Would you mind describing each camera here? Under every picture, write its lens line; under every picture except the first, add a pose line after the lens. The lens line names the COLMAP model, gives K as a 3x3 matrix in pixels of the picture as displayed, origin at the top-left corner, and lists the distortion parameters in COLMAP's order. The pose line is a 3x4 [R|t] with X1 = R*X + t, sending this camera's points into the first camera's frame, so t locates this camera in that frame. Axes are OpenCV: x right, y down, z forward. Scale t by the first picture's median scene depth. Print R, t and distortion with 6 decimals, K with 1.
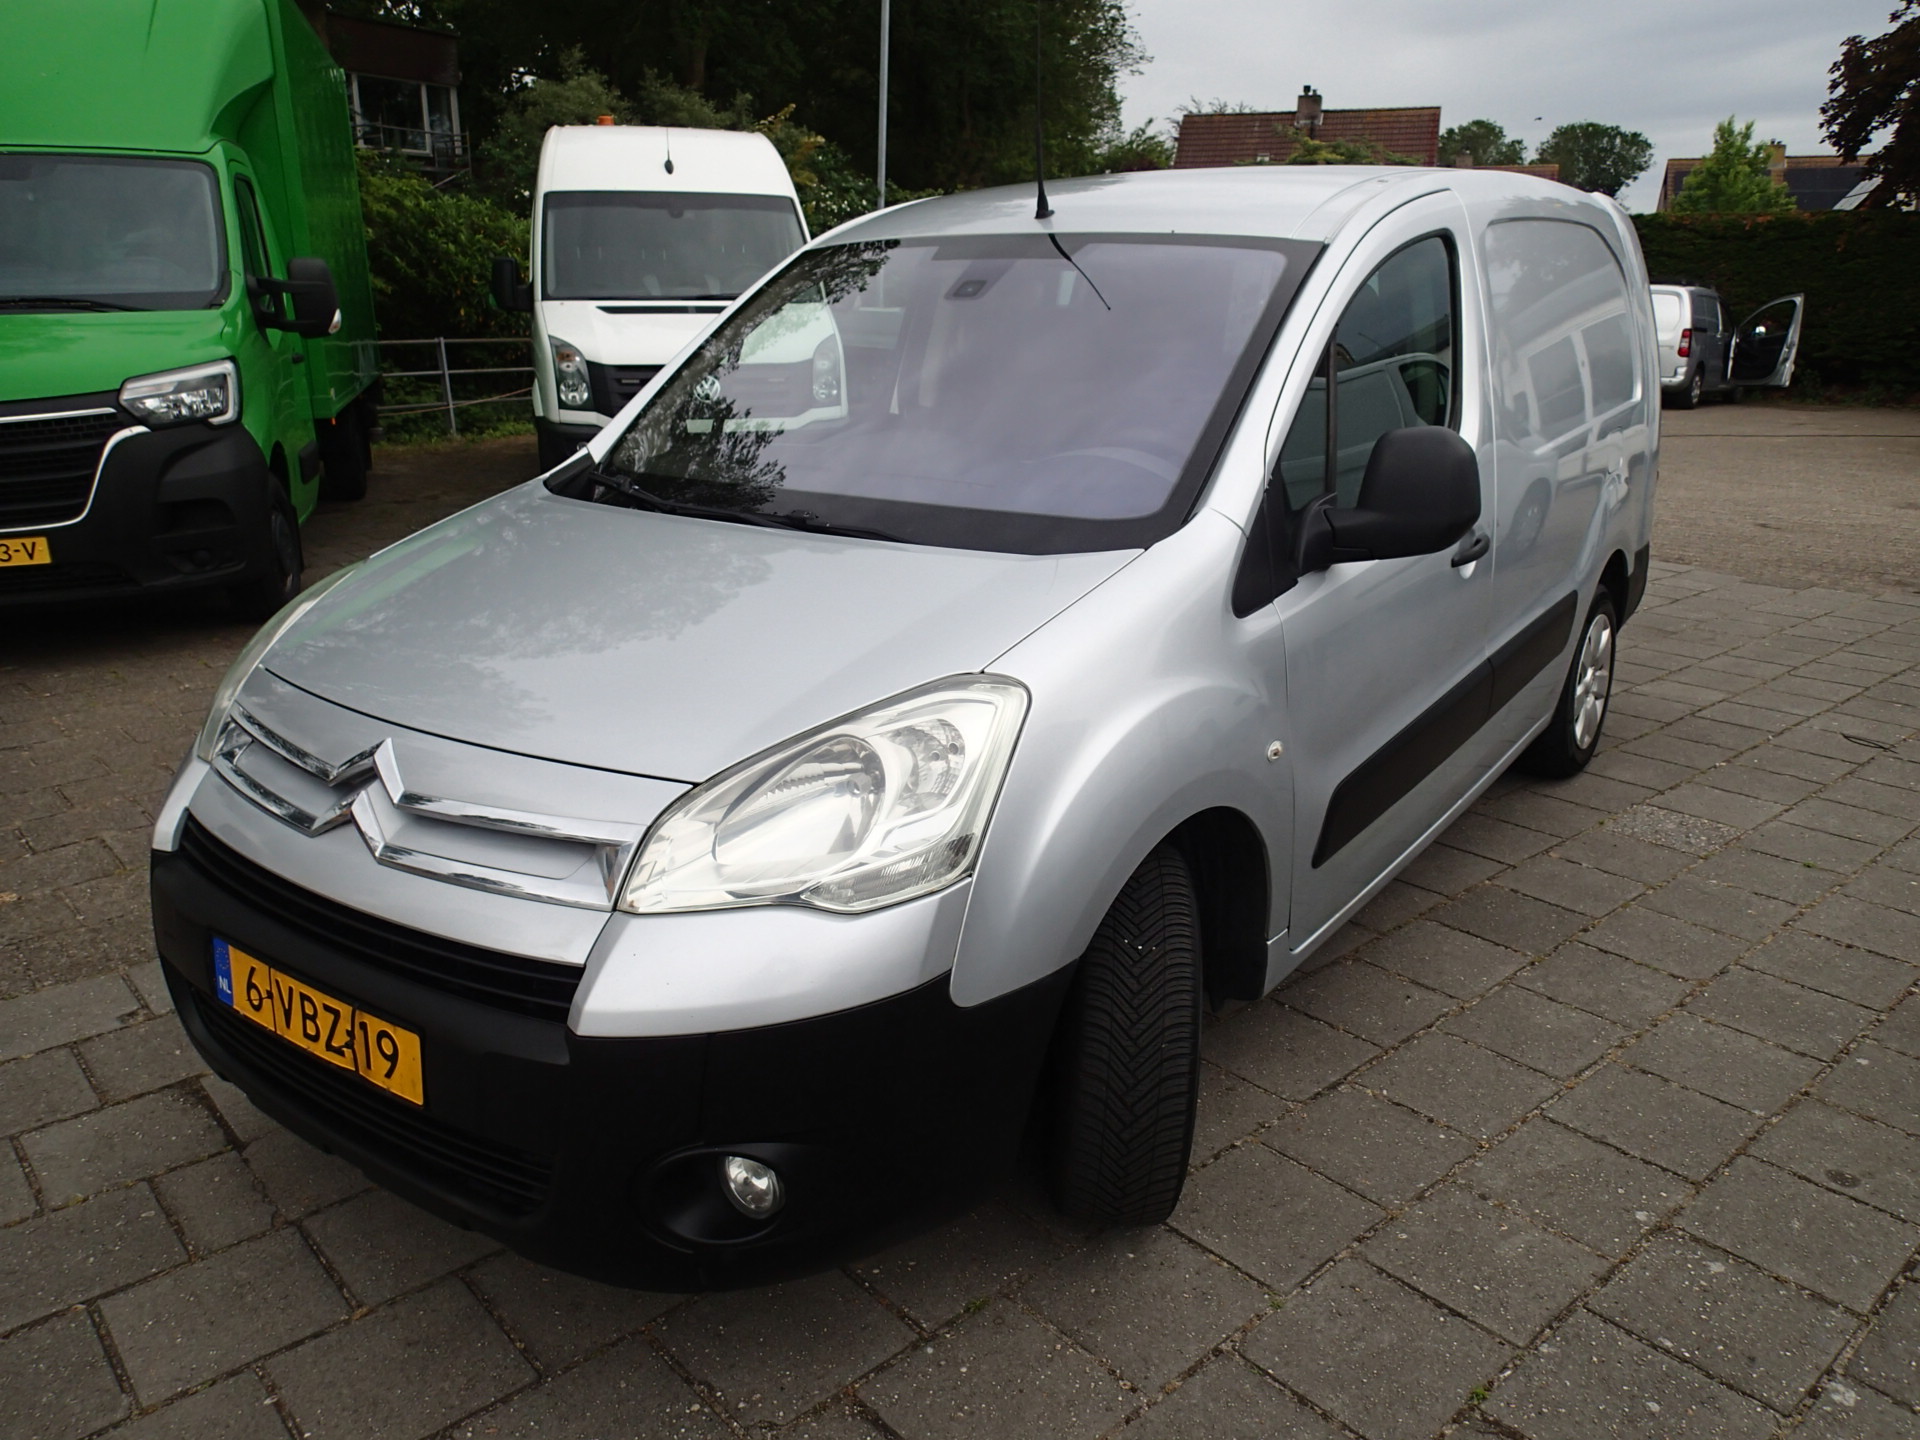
lens RADIAL K [[1425.7, 0, 973.6], [0, 1425.7, 718.6], [0, 0, 1]] dist [0.004970, -0.011920]
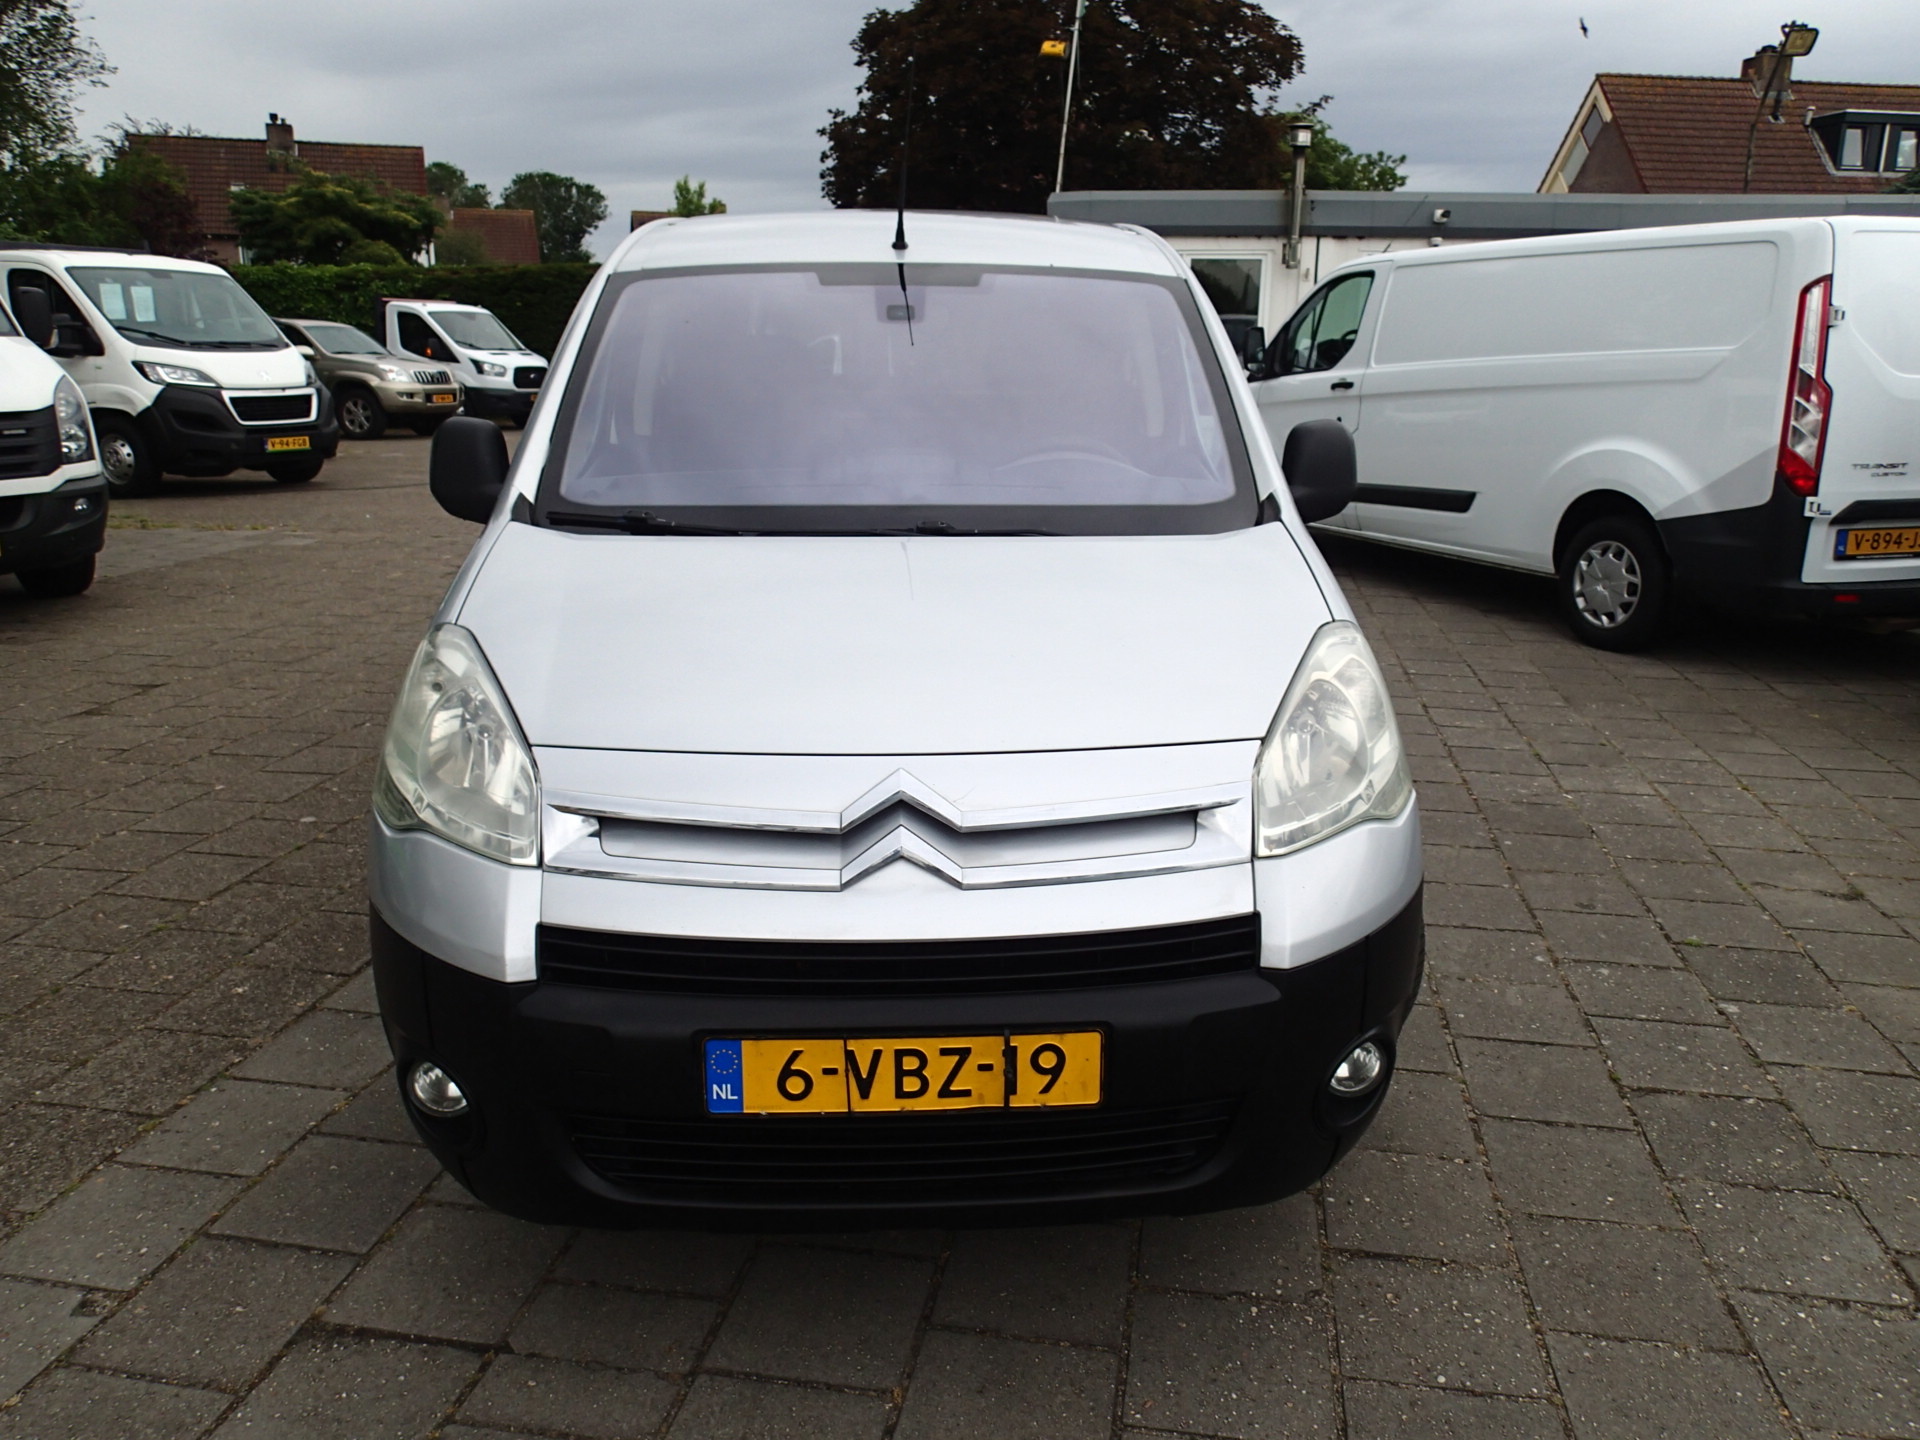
lens RADIAL K [[1425.7, 0, 973.6], [0, 1425.7, 718.6], [0, 0, 1]] dist [0.004970, -0.011920]
pose [[0.784459, -0.160358, 0.599090, -0.087400], [0.176074, 0.983831, 0.032787, -0.003898], [-0.594661, 0.079765, 0.800010, 0.019041]]
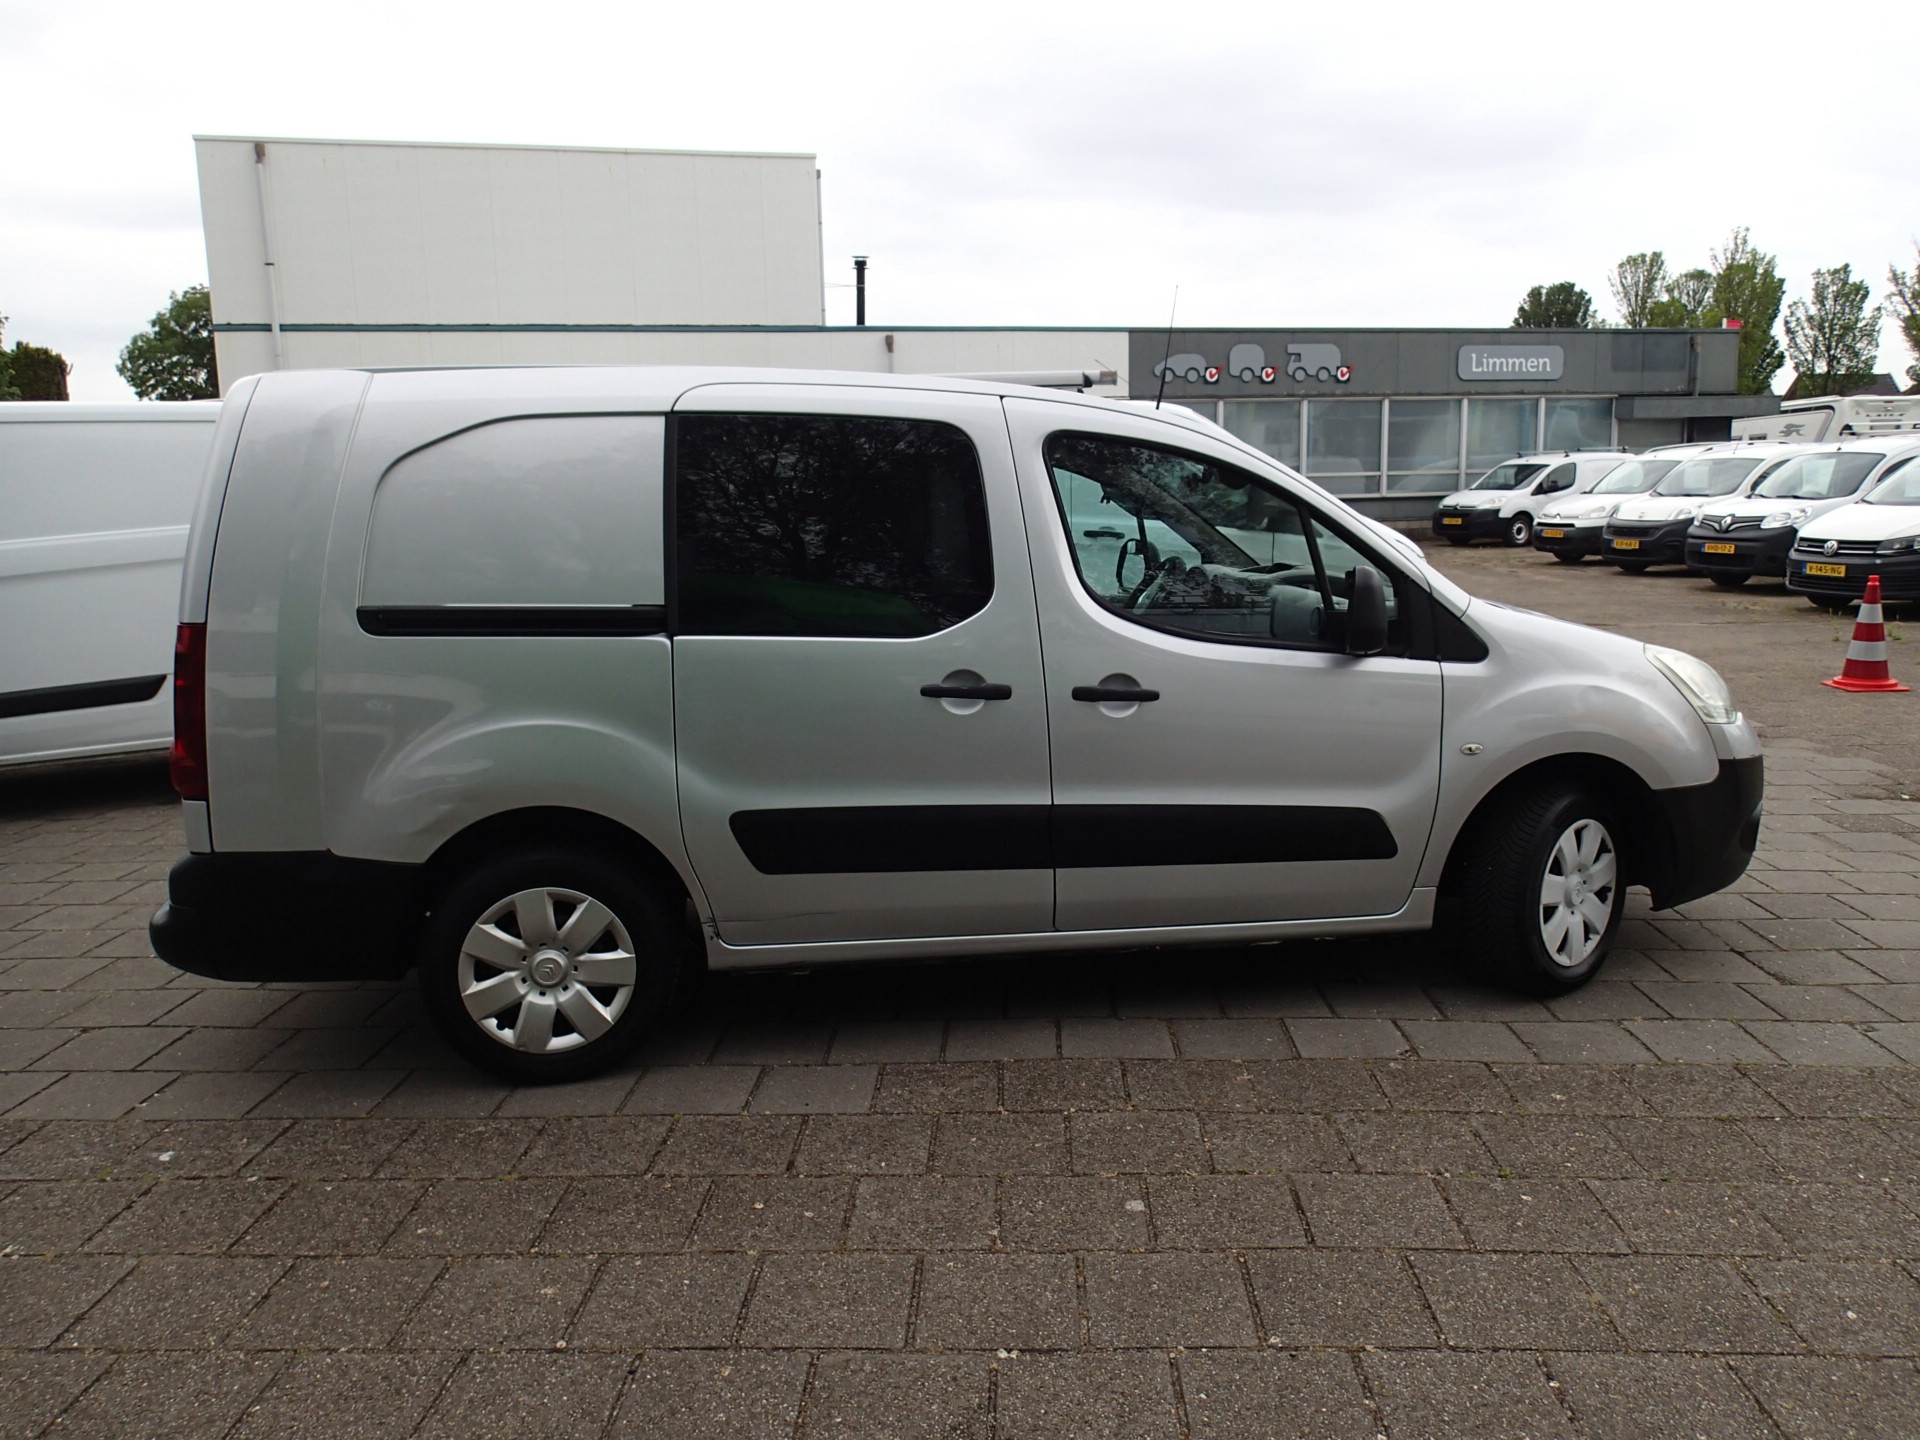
lens RADIAL K [[1425.7, 0, 973.6], [0, 1425.7, 718.6], [0, 0, 1]] dist [0.004970, -0.011920]
pose [[-0.720912, -0.102395, 0.685420, -0.119753], [0.217196, 0.905816, 0.363762, -0.092950], [-0.658112, 0.411111, -0.630774, 0.307133]]
